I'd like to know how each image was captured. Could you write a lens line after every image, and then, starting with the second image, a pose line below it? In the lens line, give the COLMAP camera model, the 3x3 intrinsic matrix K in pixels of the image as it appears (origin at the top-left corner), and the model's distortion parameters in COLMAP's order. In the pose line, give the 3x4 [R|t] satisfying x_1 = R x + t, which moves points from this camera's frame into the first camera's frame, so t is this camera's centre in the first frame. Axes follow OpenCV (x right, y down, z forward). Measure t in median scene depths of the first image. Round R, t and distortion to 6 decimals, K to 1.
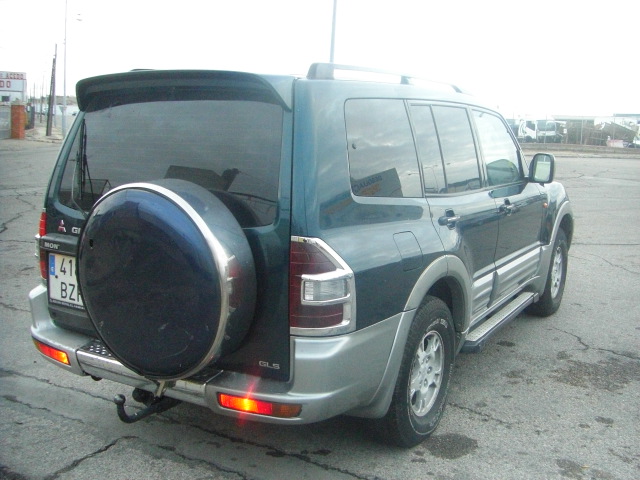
lens RADIAL K [[724.2, 0, 361.4], [0, 724.2, 266.1], [0, 0, 1]] dist [-0.181821, 0.105621]
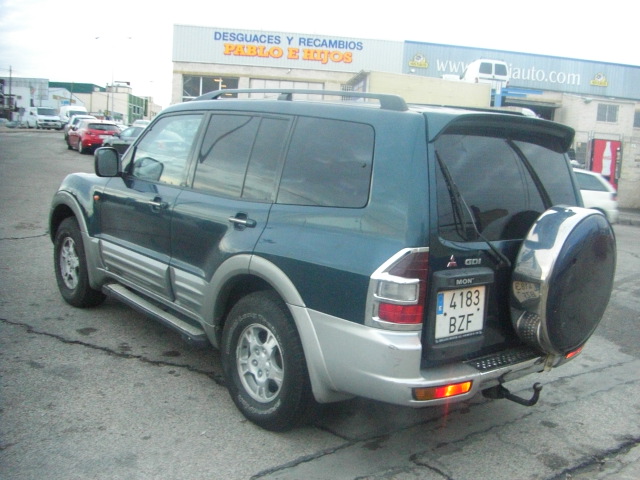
lens RADIAL K [[724.2, 0, 361.4], [0, 724.2, 266.1], [0, 0, 1]] dist [-0.181821, 0.105621]
pose [[0.328345, -0.182006, 0.926857, -1.405044], [0.121450, 0.981250, 0.149663, -0.217251], [-0.936717, 0.063426, 0.344294, 0.765639]]
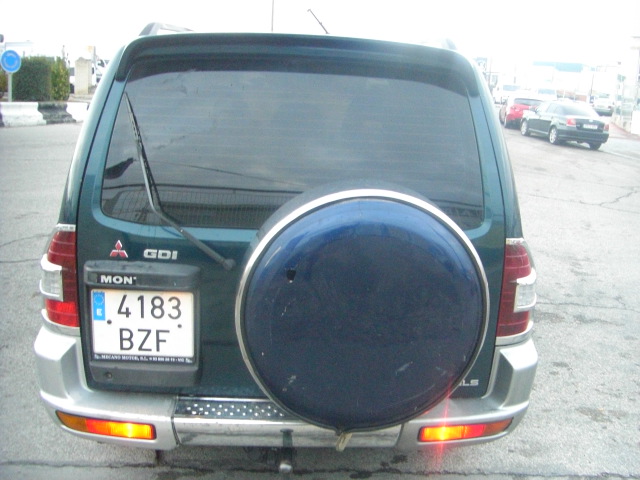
lens RADIAL K [[724.2, 0, 361.4], [0, 724.2, 266.1], [0, 0, 1]] dist [-0.181821, 0.105621]
pose [[0.842645, -0.123781, 0.524049, -0.590084], [0.078527, 0.991064, 0.107823, -0.096737], [-0.532713, -0.049705, 0.844835, 0.278296]]
